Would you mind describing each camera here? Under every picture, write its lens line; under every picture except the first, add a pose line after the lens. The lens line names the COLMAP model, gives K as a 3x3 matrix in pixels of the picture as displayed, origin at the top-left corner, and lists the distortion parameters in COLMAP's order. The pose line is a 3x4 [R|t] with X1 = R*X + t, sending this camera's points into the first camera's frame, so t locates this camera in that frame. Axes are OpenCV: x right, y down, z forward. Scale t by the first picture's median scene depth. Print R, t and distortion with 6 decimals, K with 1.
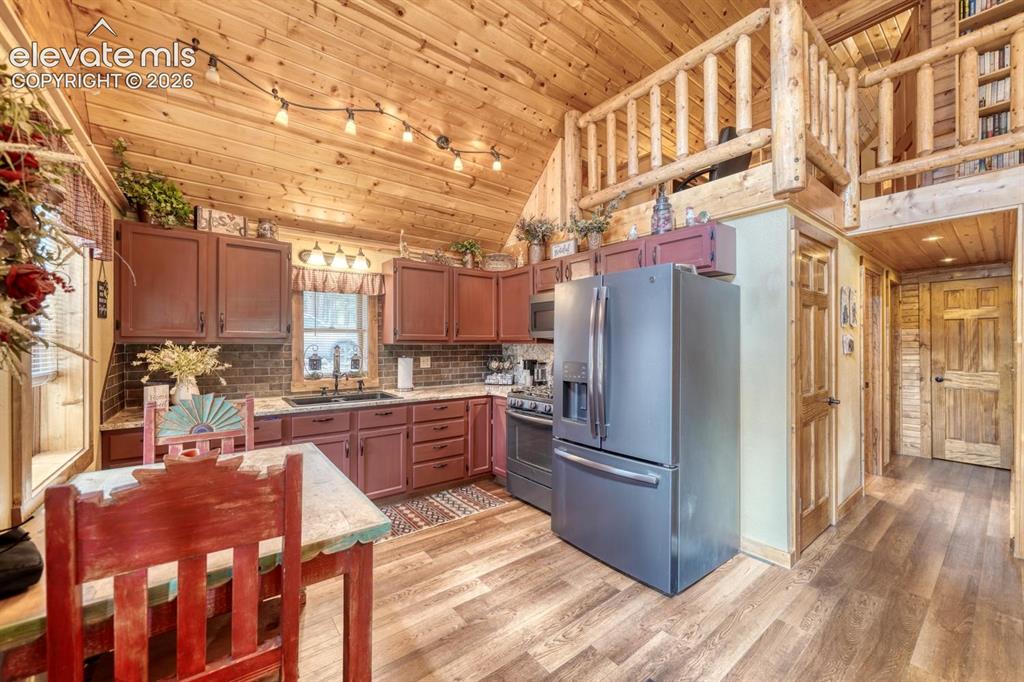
lens RADIAL K [[414.7, 0, 464.4], [0, 414.7, 345.8], [0, 0, 1]] dist [0.012523, -0.000934]
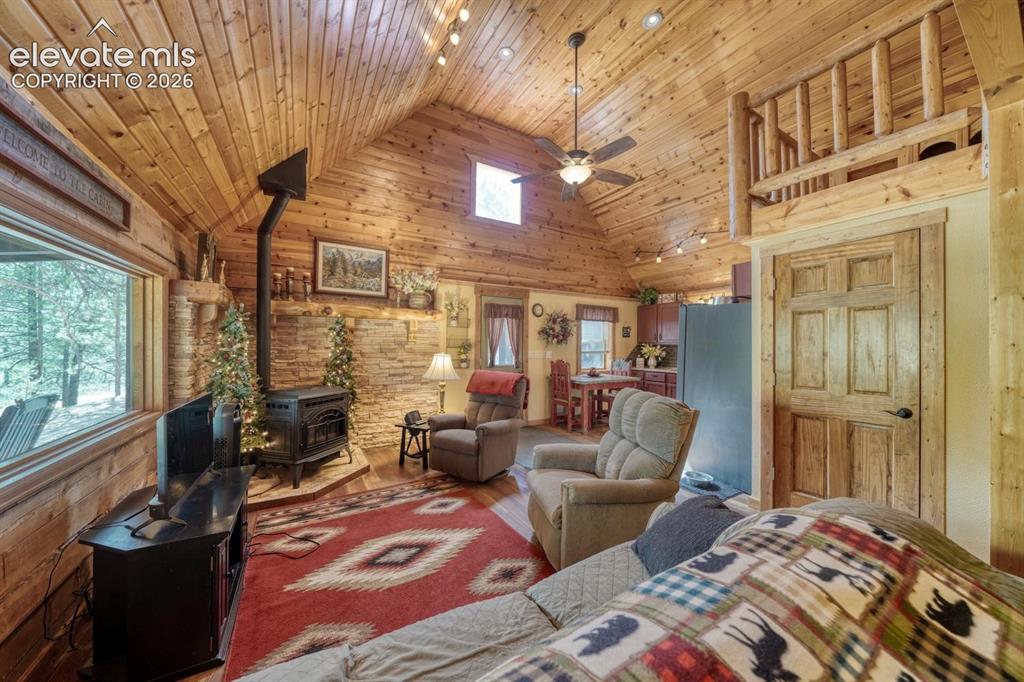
lens RADIAL K [[359.8, 0, 520.0], [0, 359.8, 344.4], [0, 0, 1]] dist [-0.001576, -0.000302]
pose [[-0.057751, -0.008317, -0.998296, 1.509958], [-0.011781, 0.999901, -0.007649, 0.018813], [0.998262, 0.011319, -0.057843, 0.195313]]
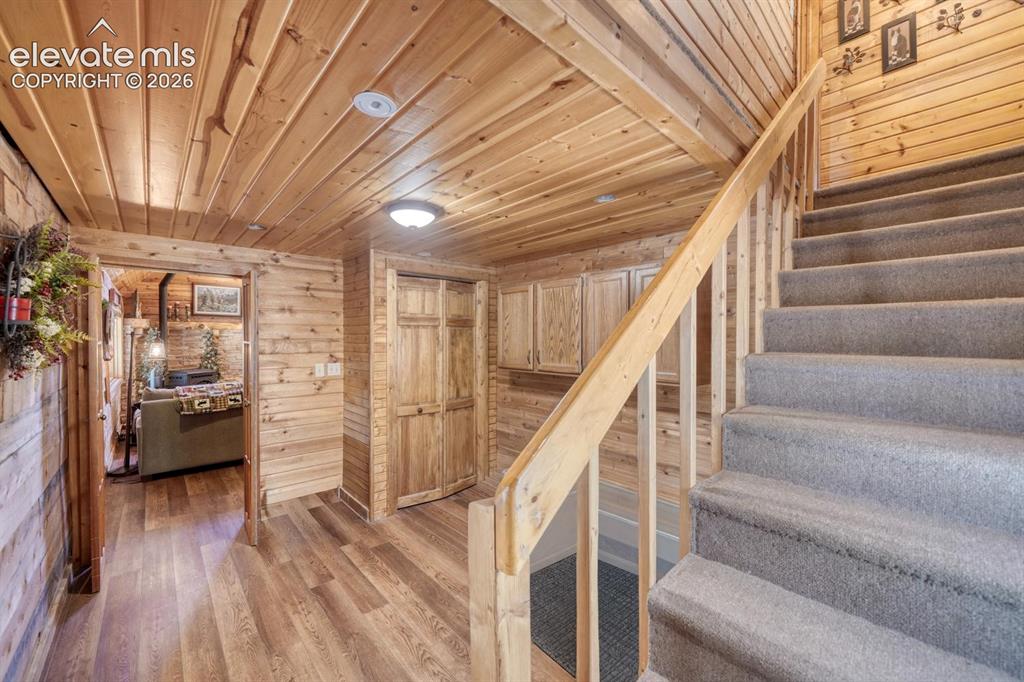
lens RADIAL K [[381.9, 0, 500.9], [0, 381.9, 340.5], [0, 0, 1]] dist [-0.005918, 0.001829]
pose [[0.139229, 0.003516, -0.990254, 2.847224], [-0.009675, 0.999951, 0.002190, -0.037757], [0.990213, 0.009276, 0.139256, 0.934031]]
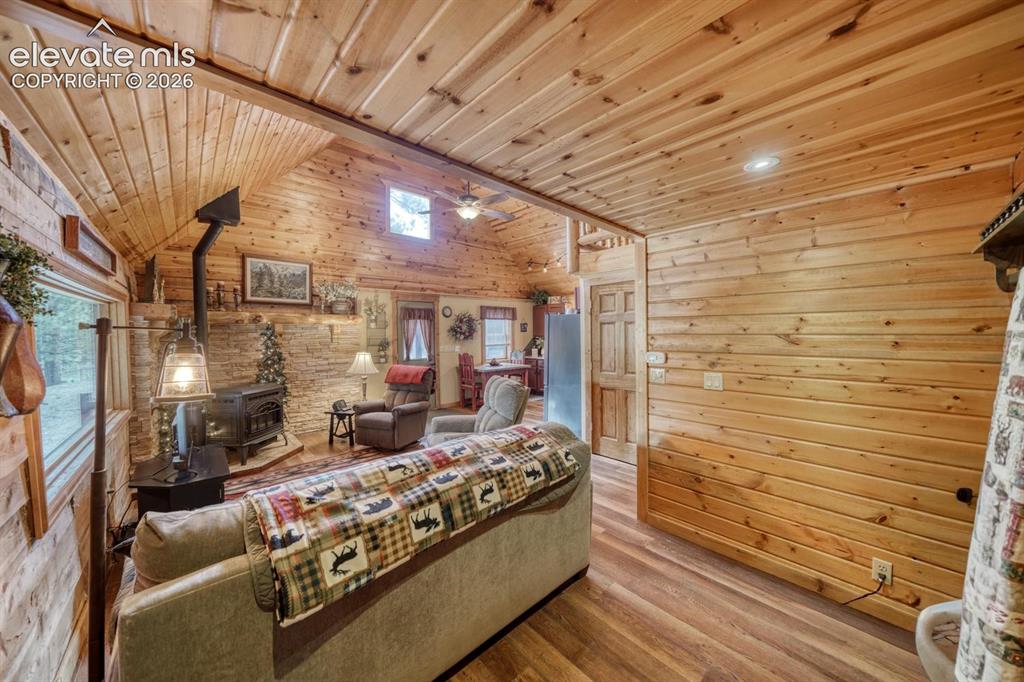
lens RADIAL K [[359.8, 0, 516.7], [0, 359.8, 340.1], [0, 0, 1]] dist [-0.001576, -0.000302]
pose [[0.134489, 0.017262, -0.990765, 1.893458], [0.006073, 0.999815, 0.018244, -0.033866], [0.990897, -0.008470, 0.134359, 0.298306]]
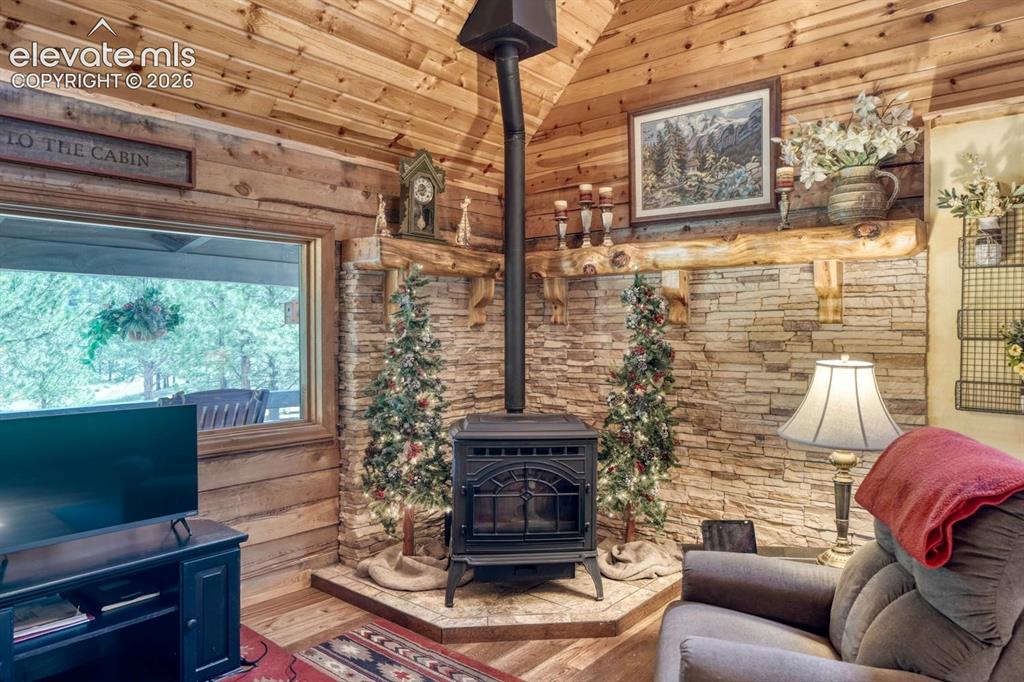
lens RADIAL K [[666.8, 0, 514.9], [0, 666.8, 339.4], [0, 0, 1]] dist [0.000353, 0.005895]
pose [[-0.964002, -0.000302, -0.265893, 0.759334], [-0.005596, 0.999801, 0.019155, 0.010041], [0.265835, 0.019954, -0.963812, 0.458244]]
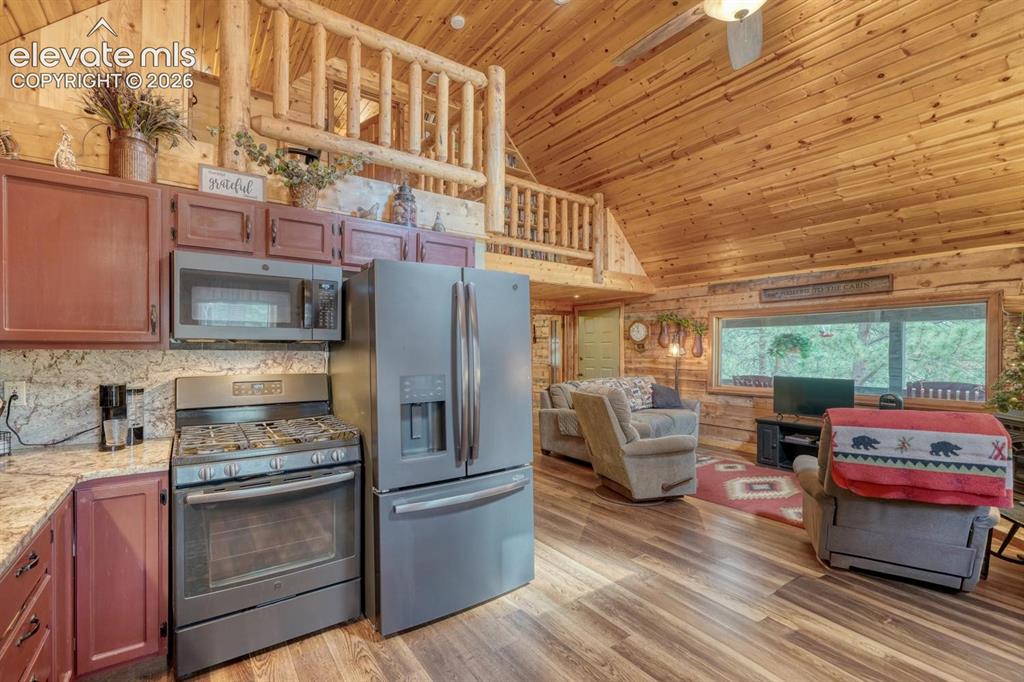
lens RADIAL K [[435.2, 0, 500.9], [0, 435.2, 348.1], [0, 0, 1]] dist [-0.008034, 0.001499]
pose [[-0.015453, -0.010554, 0.999825, -0.405581], [0.010979, 0.999882, 0.010724, -0.014397], [-0.999820, 0.011142, -0.015335, 0.698155]]
